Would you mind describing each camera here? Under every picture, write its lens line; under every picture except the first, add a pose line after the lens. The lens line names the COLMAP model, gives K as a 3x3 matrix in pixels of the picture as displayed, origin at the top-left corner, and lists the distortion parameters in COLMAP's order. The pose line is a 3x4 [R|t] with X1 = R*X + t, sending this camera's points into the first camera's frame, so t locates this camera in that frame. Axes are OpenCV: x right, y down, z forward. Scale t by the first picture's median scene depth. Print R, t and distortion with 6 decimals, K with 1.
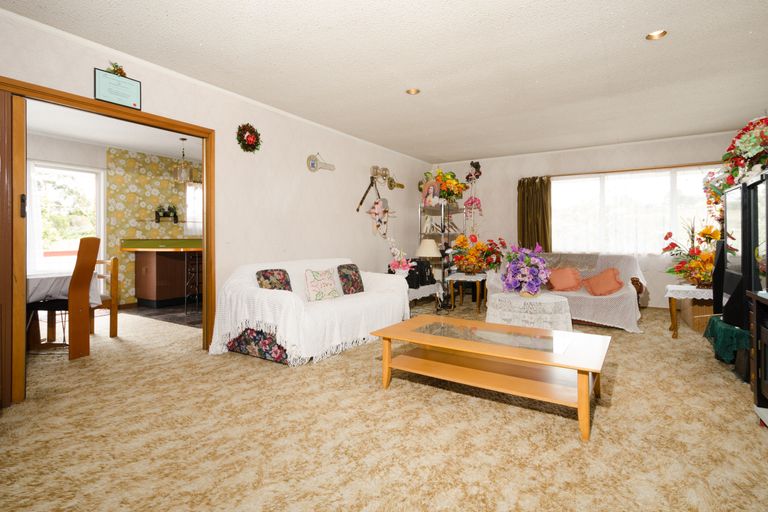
lens RADIAL K [[384.5, 0, 385.5], [0, 384.5, 234.0], [0, 0, 1]] dist [0.000984, 0.000079]
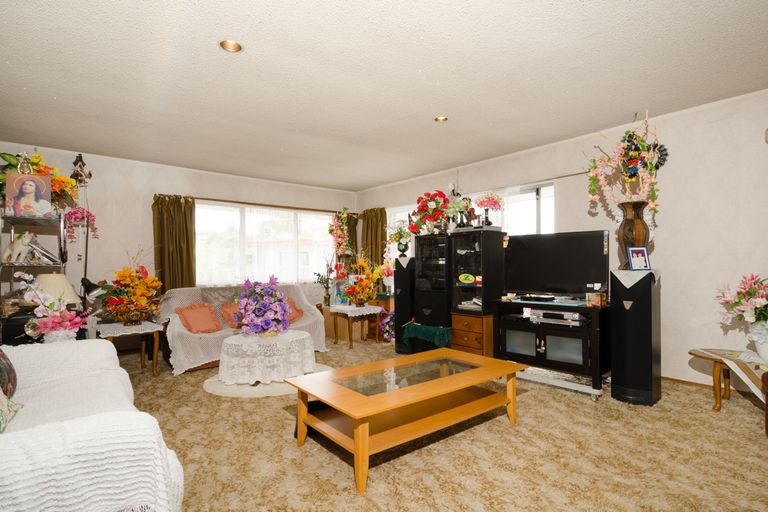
lens RADIAL K [[399.1, 0, 384.8], [0, 399.1, 264.9], [0, 0, 1]] dist [0.005060, 0.000854]
pose [[0.301360, 0.002839, 0.953506, -0.307209], [-0.002365, 0.999995, -0.002229, -0.000298], [-0.953508, -0.001584, 0.301365, 0.343060]]
